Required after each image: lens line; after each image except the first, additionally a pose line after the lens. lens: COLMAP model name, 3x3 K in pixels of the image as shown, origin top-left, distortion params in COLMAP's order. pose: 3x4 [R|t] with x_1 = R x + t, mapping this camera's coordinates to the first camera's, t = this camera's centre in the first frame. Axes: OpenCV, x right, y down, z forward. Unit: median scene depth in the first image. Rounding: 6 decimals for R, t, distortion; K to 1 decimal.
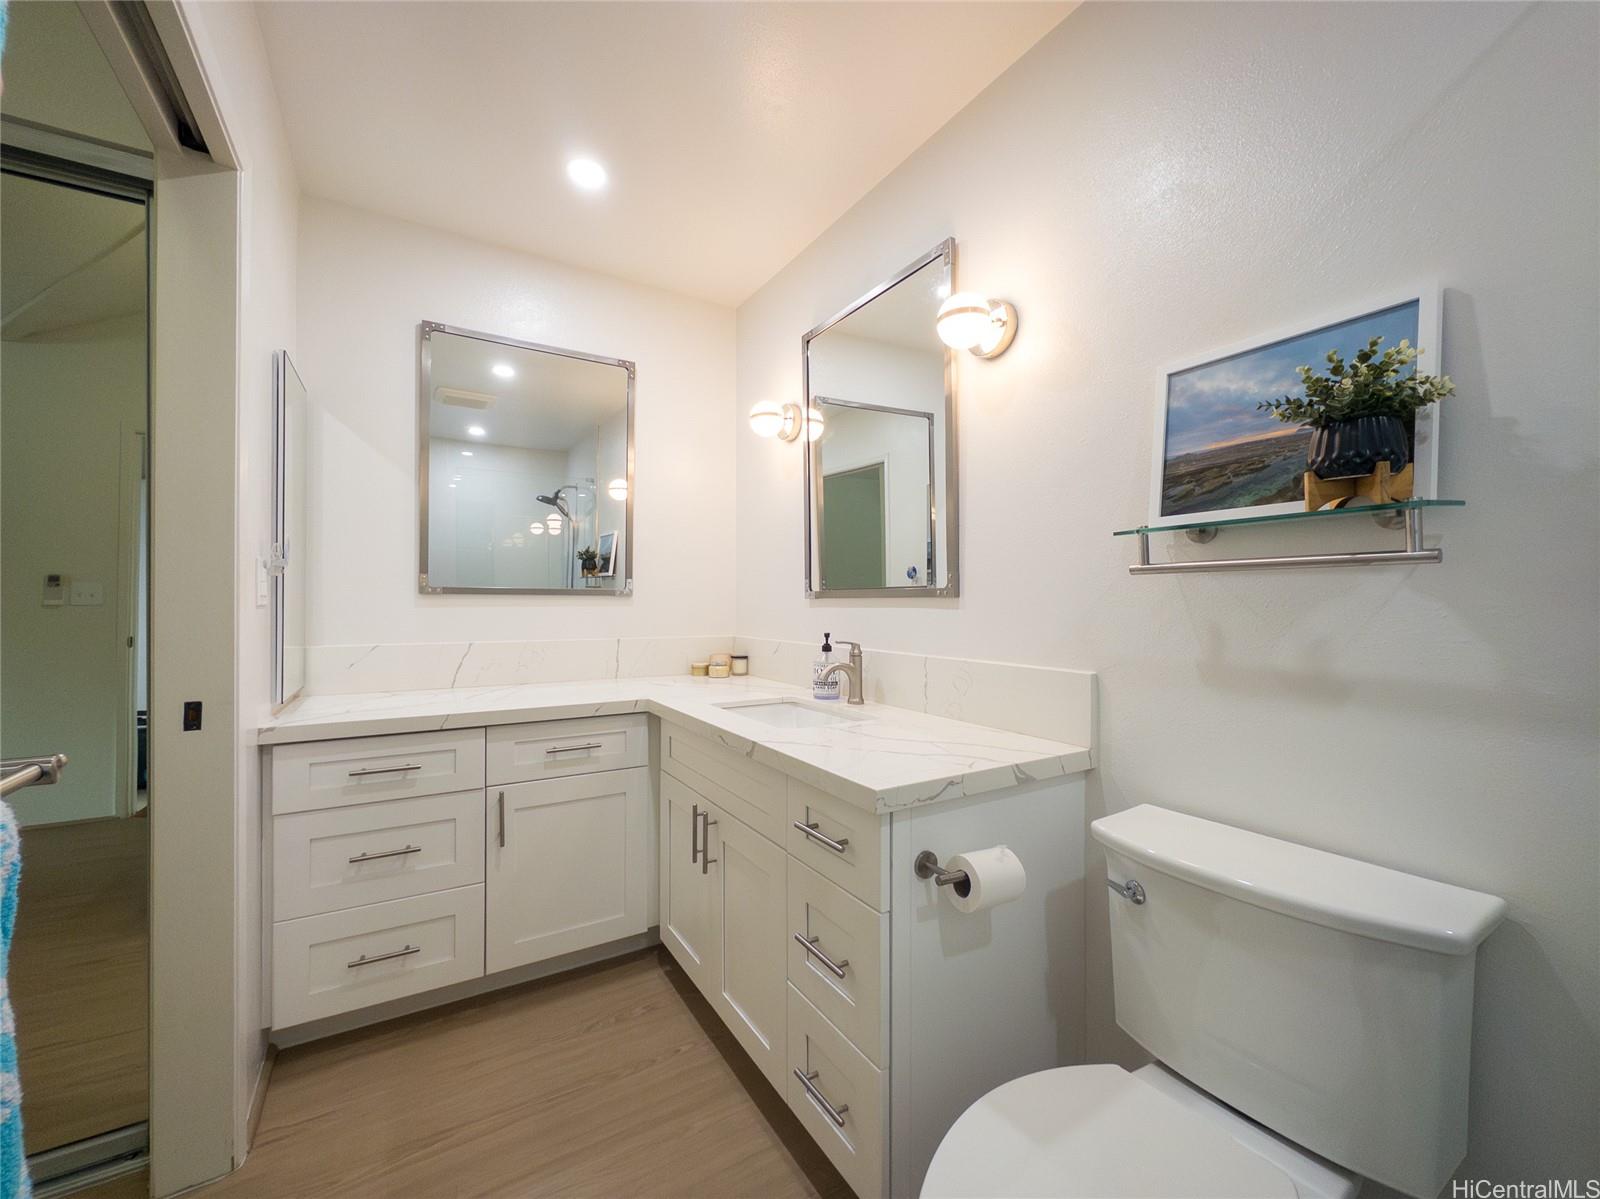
lens RADIAL K [[657.1, 0, 816.5], [0, 657.1, 595.7], [0, 0, 1]] dist [-0.001291, -0.000209]
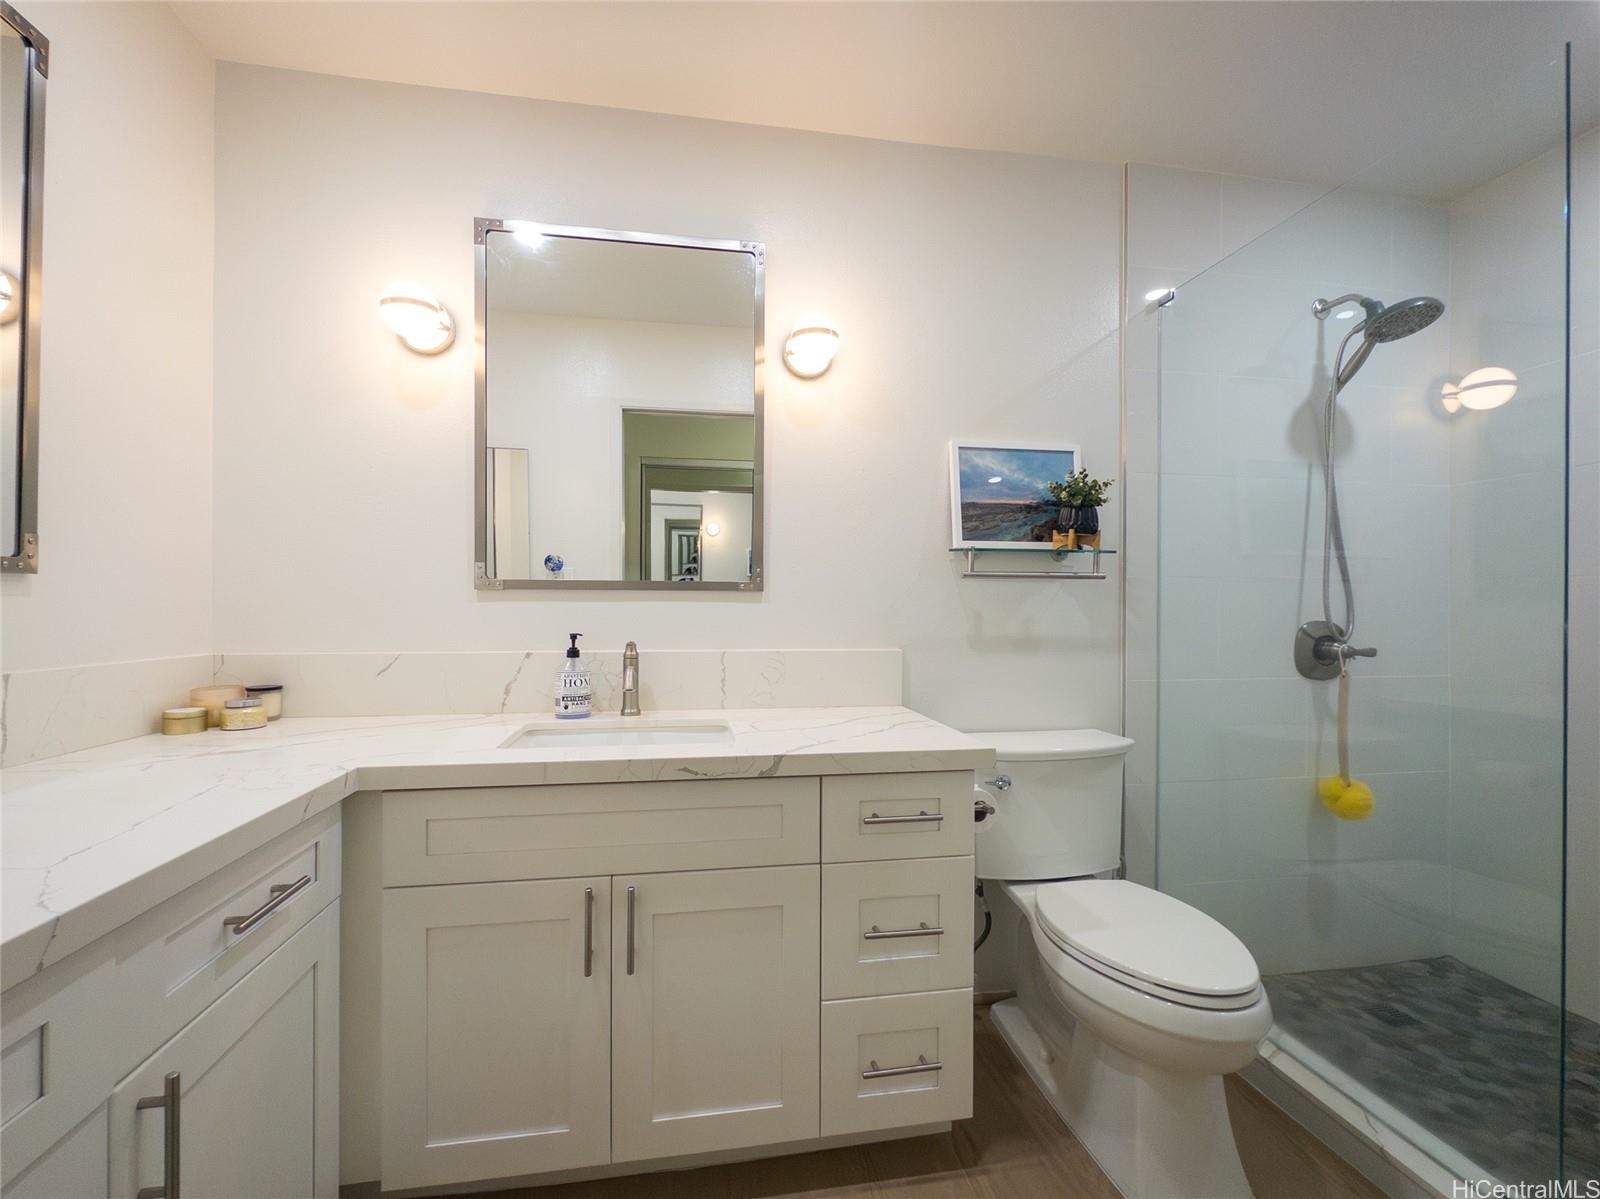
lens RADIAL K [[679.3, 0, 769.6], [0, 679.3, 601.3], [0, 0, 1]] dist [0.000007, -0.000003]
pose [[0.384735, 0.007252, 0.922999, -1.078584], [-0.012177, 0.999922, -0.002781, 0.029585], [-0.922947, -0.010169, 0.384793, 0.794822]]
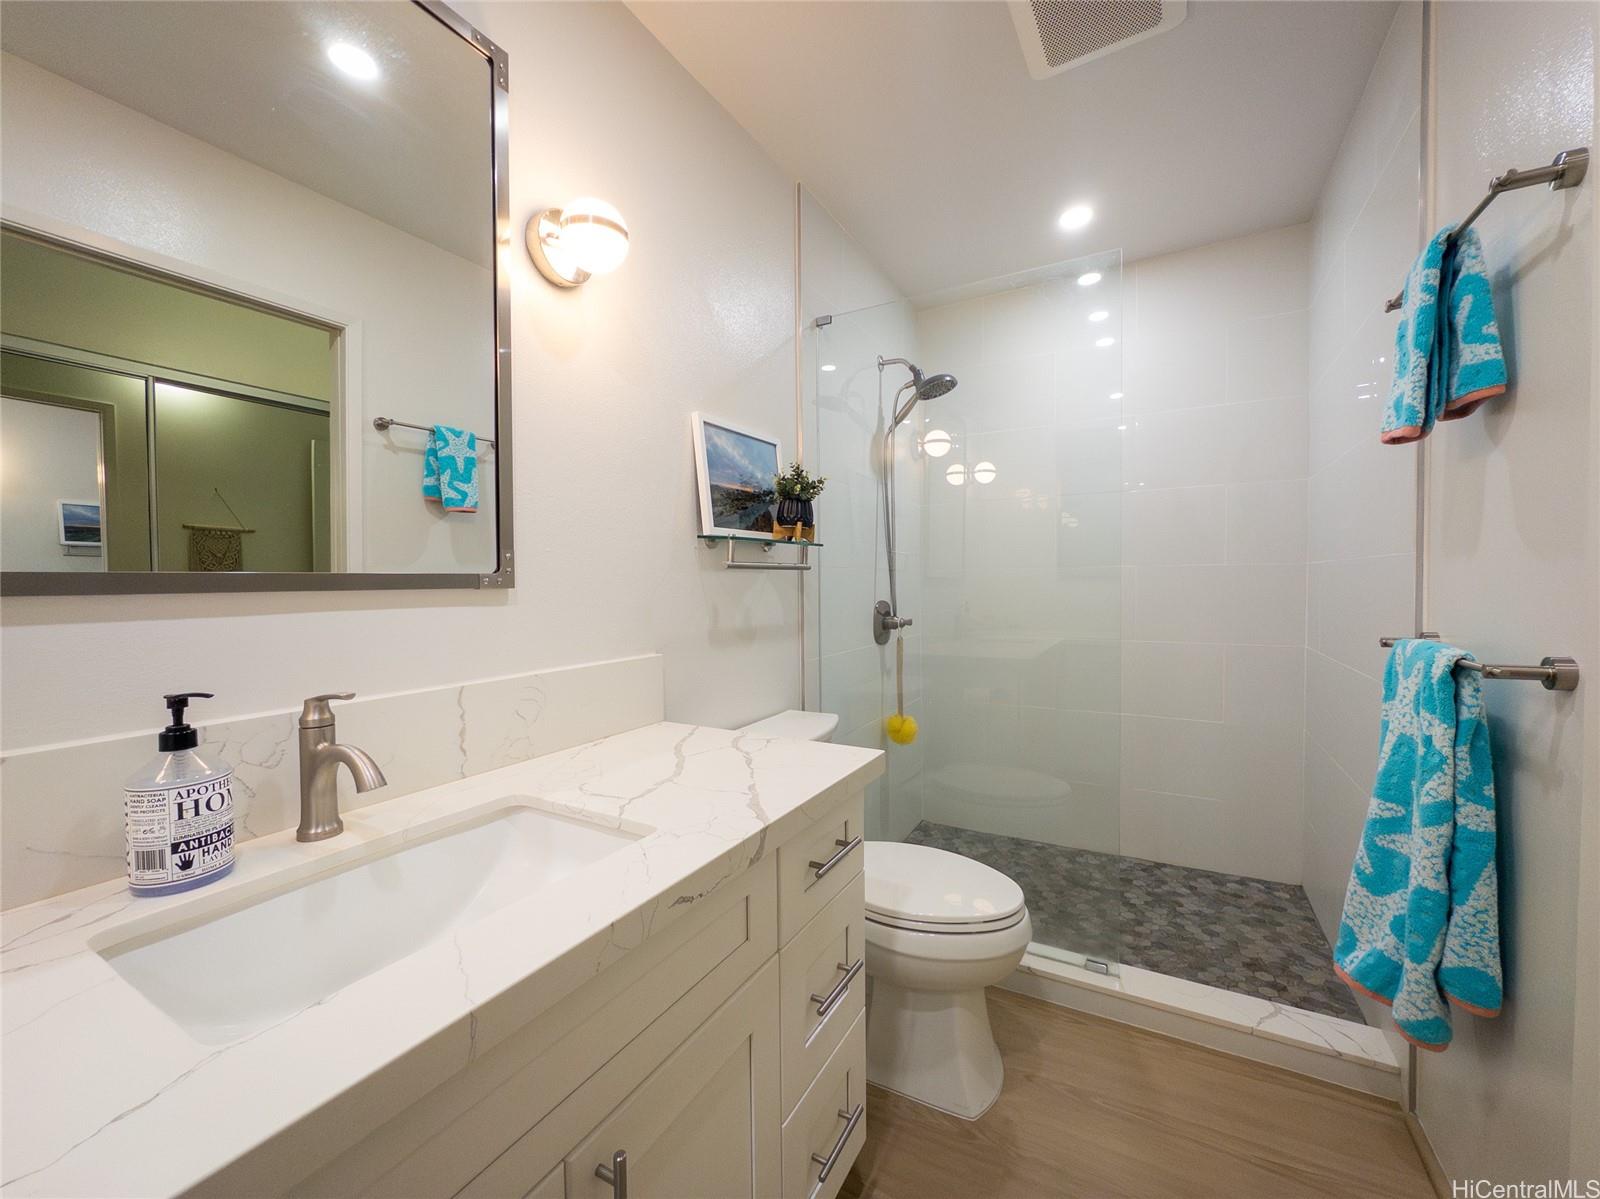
lens RADIAL K [[657.1, 0, 816.5], [0, 657.1, 595.7], [0, 0, 1]] dist [-0.001291, -0.000209]
pose [[-0.496711, -0.016760, 0.867754, -0.759908], [0.000603, 0.999807, 0.019655, -0.003232], [-0.867916, 0.010286, -0.496605, 1.471936]]
